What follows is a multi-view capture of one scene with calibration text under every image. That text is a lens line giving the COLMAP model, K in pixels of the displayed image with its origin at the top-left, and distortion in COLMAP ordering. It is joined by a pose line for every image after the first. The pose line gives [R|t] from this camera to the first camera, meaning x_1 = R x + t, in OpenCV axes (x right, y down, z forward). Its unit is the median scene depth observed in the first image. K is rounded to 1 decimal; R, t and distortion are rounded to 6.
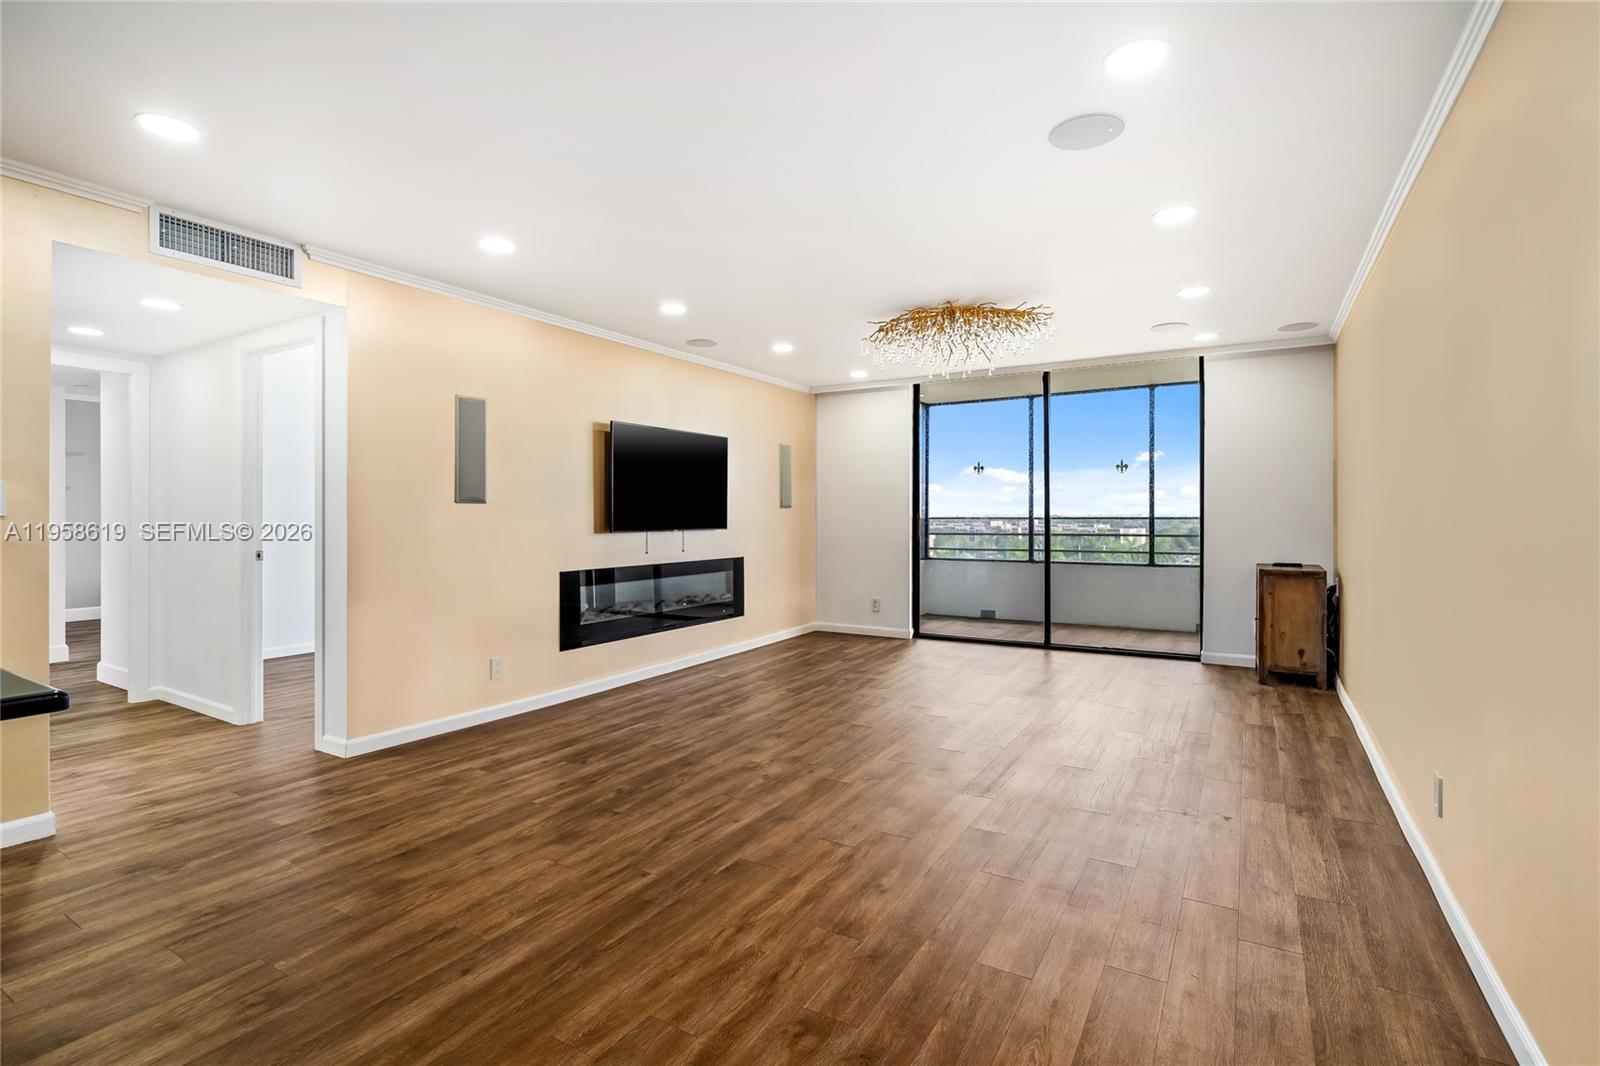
lens RADIAL K [[736.9, 0, 789.9], [0, 736.9, 518.5], [0, 0, 1]] dist [0.000687, 0.000446]
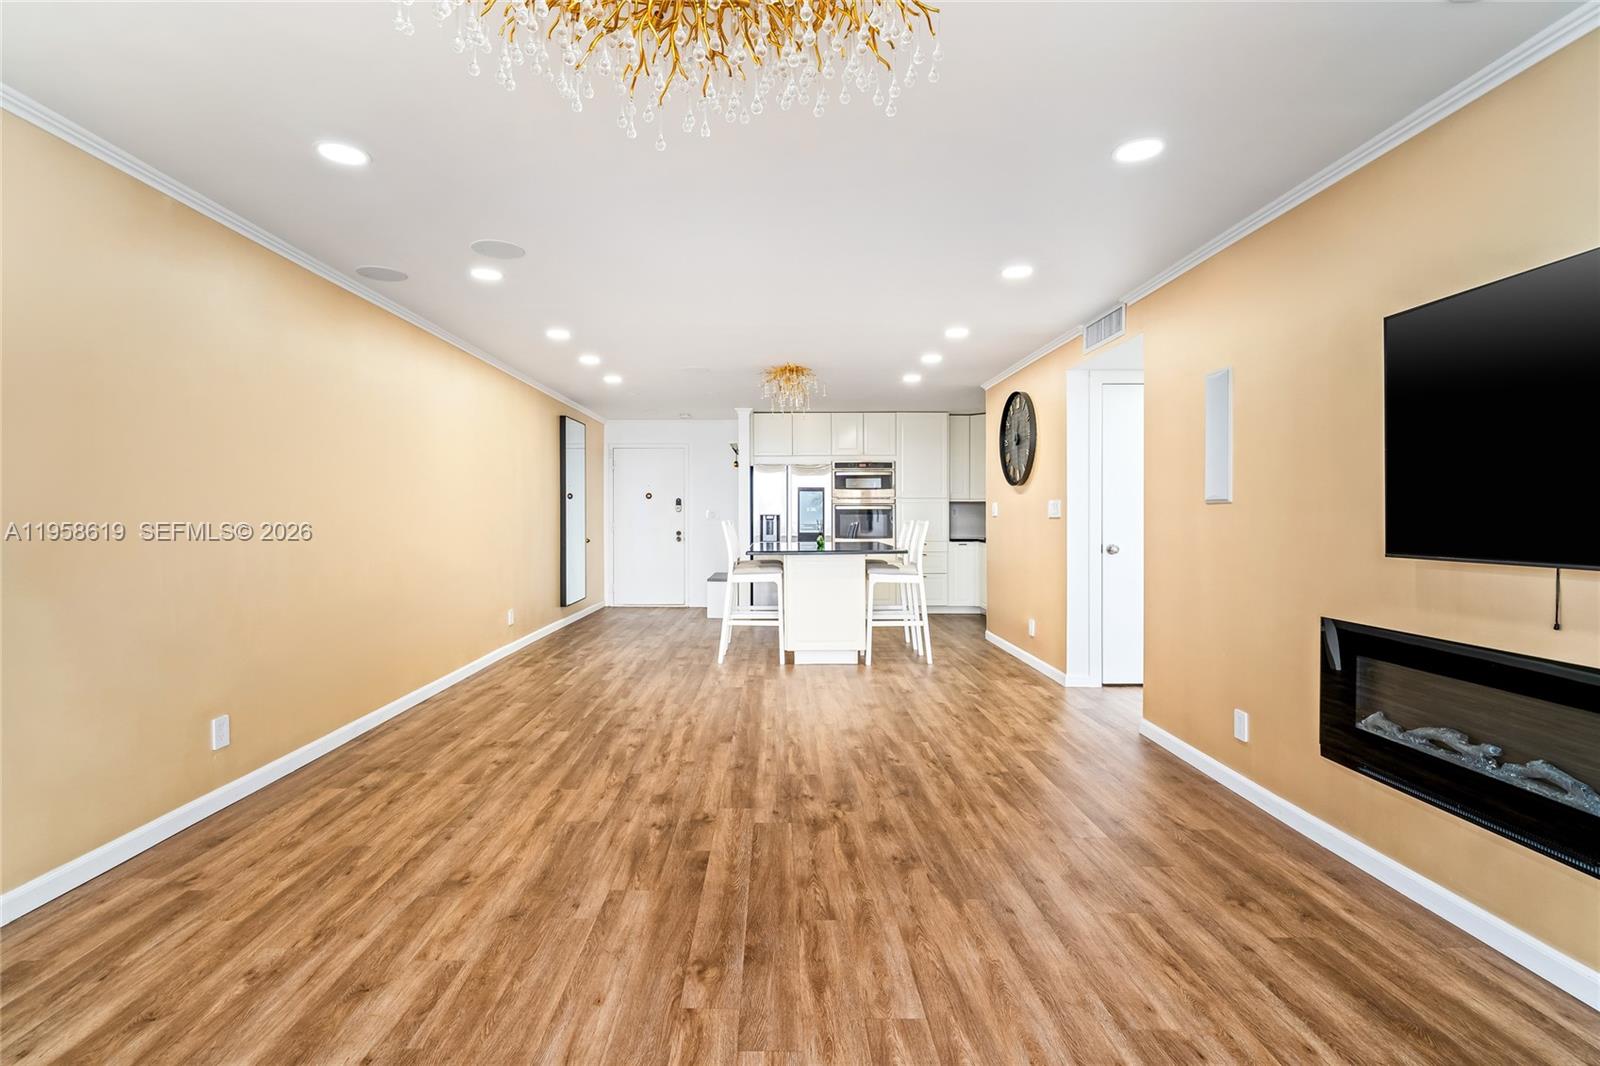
lens RADIAL K [[736.9, 0, 789.9], [0, 736.9, 518.5], [0, 0, 1]] dist [0.000687, 0.000446]
pose [[-0.840257, 0.001483, -0.542187, 0.329033], [-0.003510, 0.999960, 0.008176, -0.007933], [0.542178, 0.008773, -0.840218, 1.176389]]
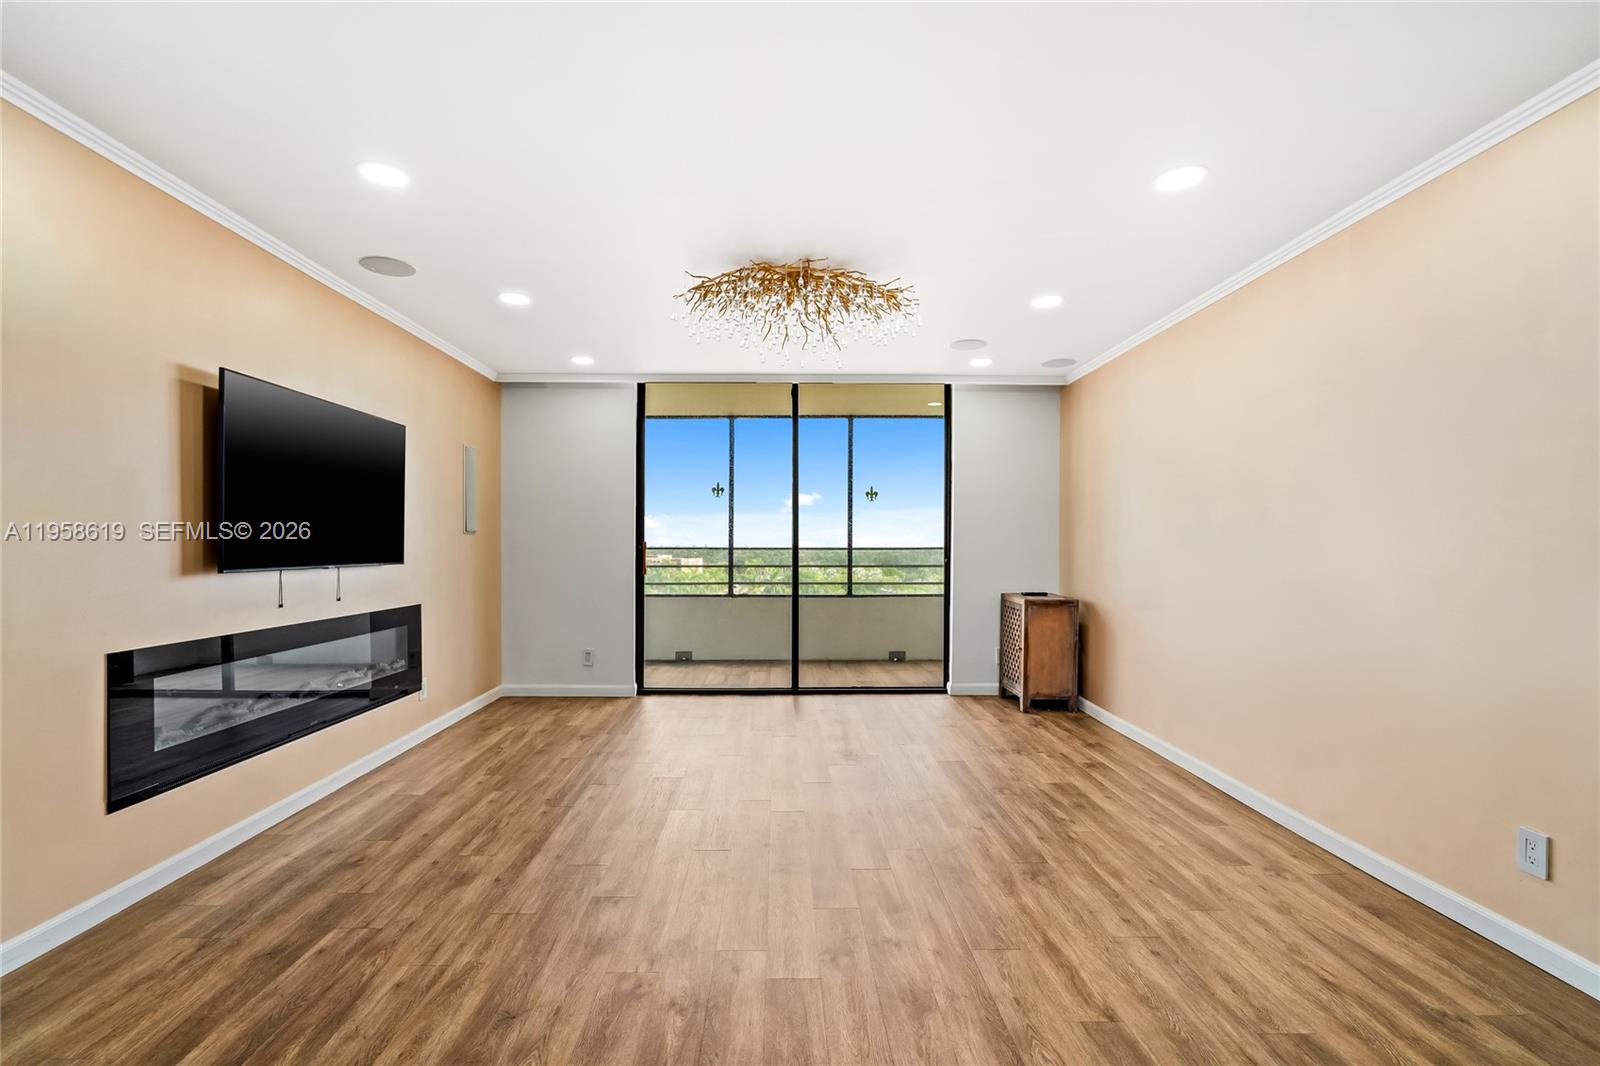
lens RADIAL K [[729.1, 0, 773.2], [0, 729.1, 547.1], [0, 0, 1]] dist [0.001193, 0.000840]
pose [[0.853788, 0.002781, 0.520613, -0.173036], [-0.001100, 0.999993, -0.003538, 0.001317], [-0.520619, 0.002448, 0.853786, 0.322082]]
